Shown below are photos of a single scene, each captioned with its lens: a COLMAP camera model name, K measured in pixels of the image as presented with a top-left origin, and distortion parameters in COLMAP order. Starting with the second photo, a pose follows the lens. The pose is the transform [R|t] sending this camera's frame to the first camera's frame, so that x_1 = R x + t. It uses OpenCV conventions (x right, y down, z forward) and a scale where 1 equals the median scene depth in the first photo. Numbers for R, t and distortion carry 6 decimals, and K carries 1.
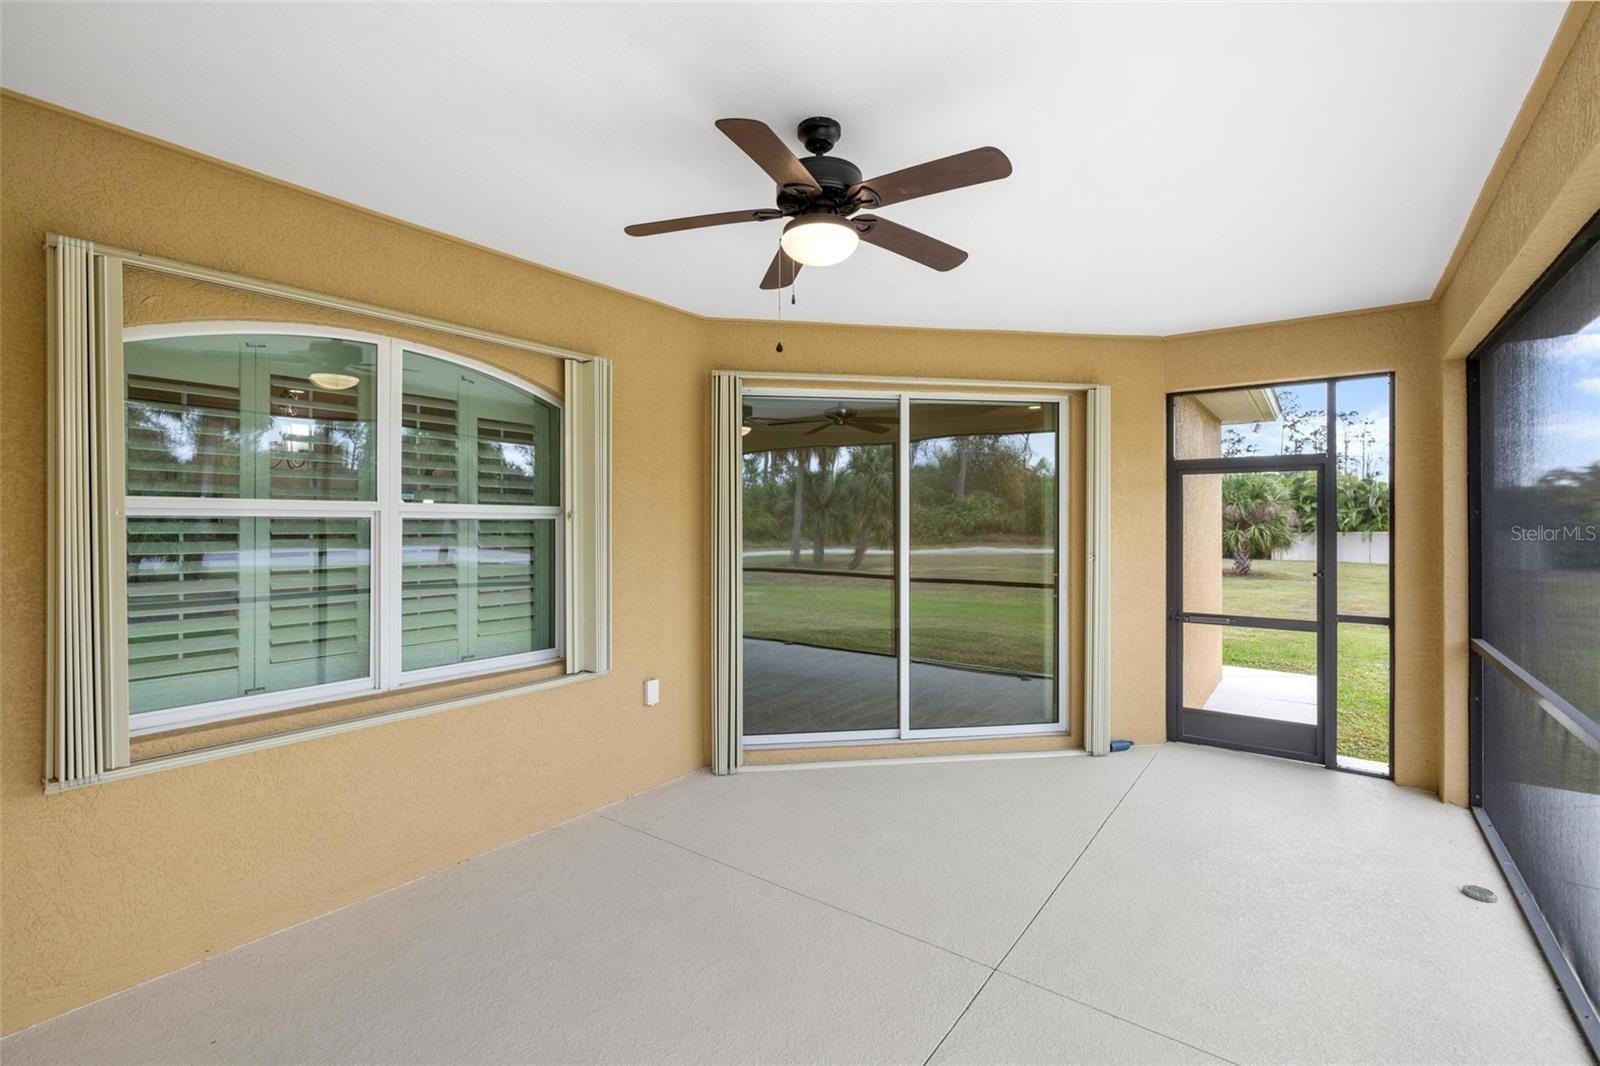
lens RADIAL K [[714.2, 0, 810.2], [0, 714.2, 518.3], [0, 0, 1]] dist [-0.004740, -0.000082]
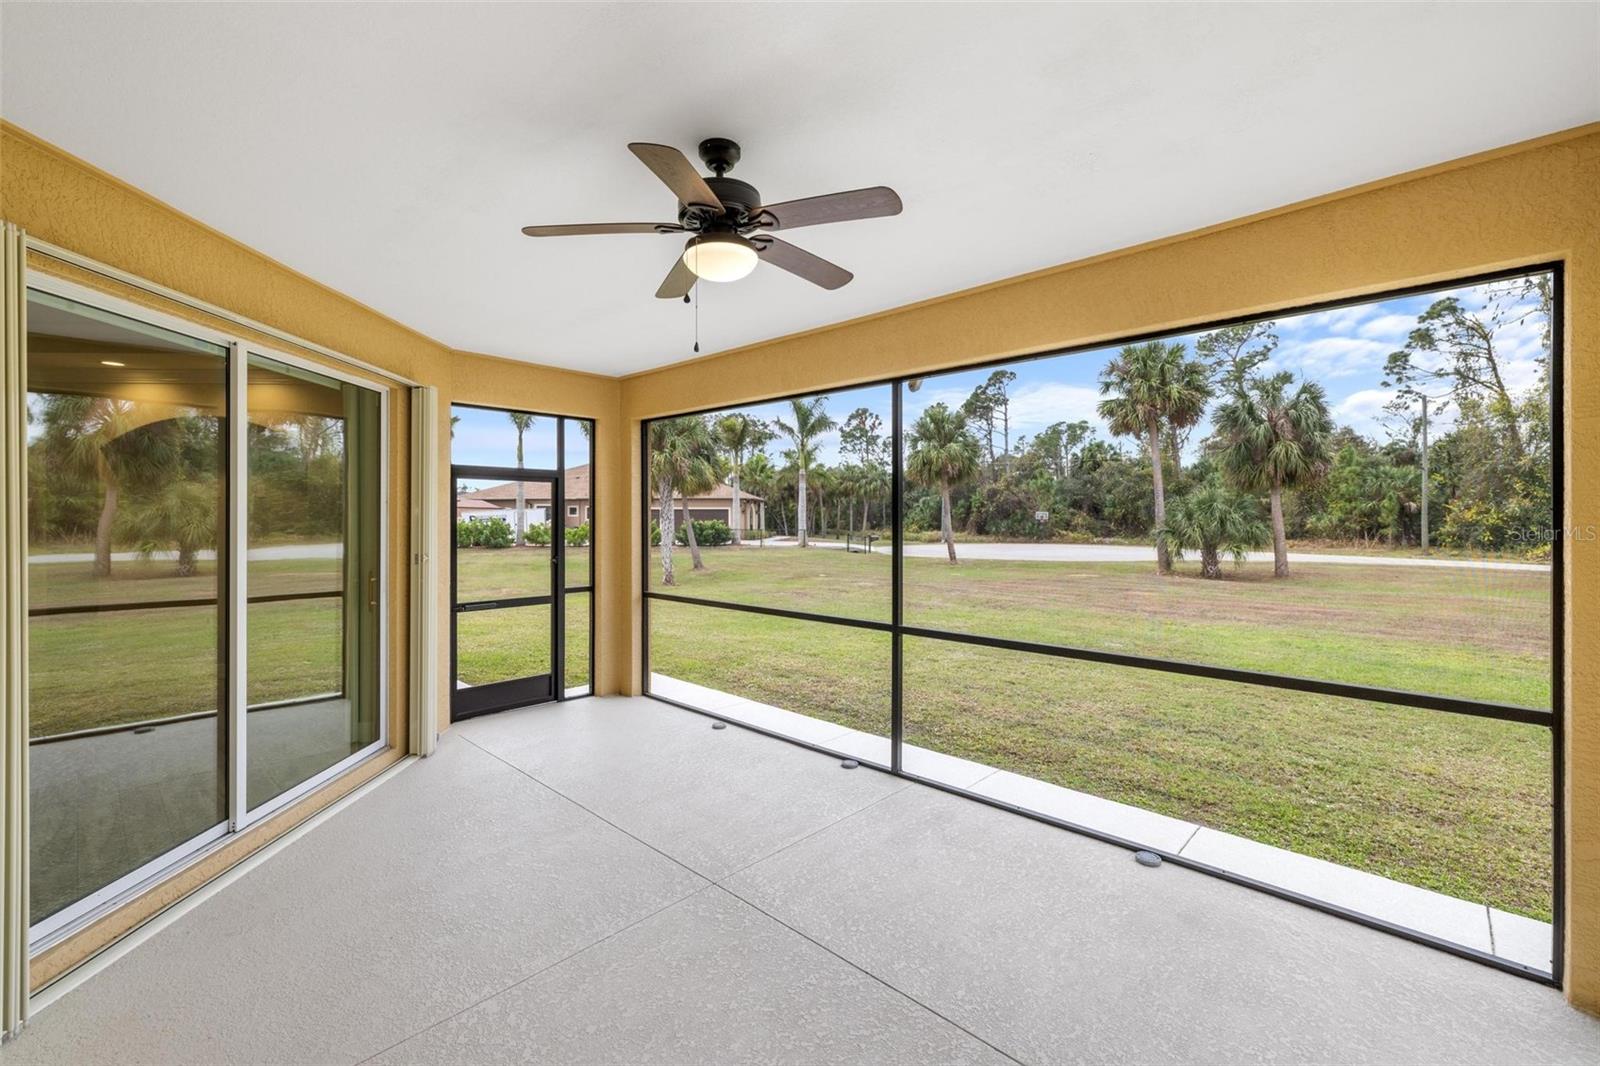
lens RADIAL K [[672.4, 0, 806.0], [0, 672.4, 518.5], [0, 0, 1]] dist [-0.000611, 0.000133]
pose [[0.108180, 0.001526, 0.994130, -0.488668], [0.000045, 0.999999, -0.001540, 0.002493], [-0.994131, 0.000211, 0.108180, 0.382055]]
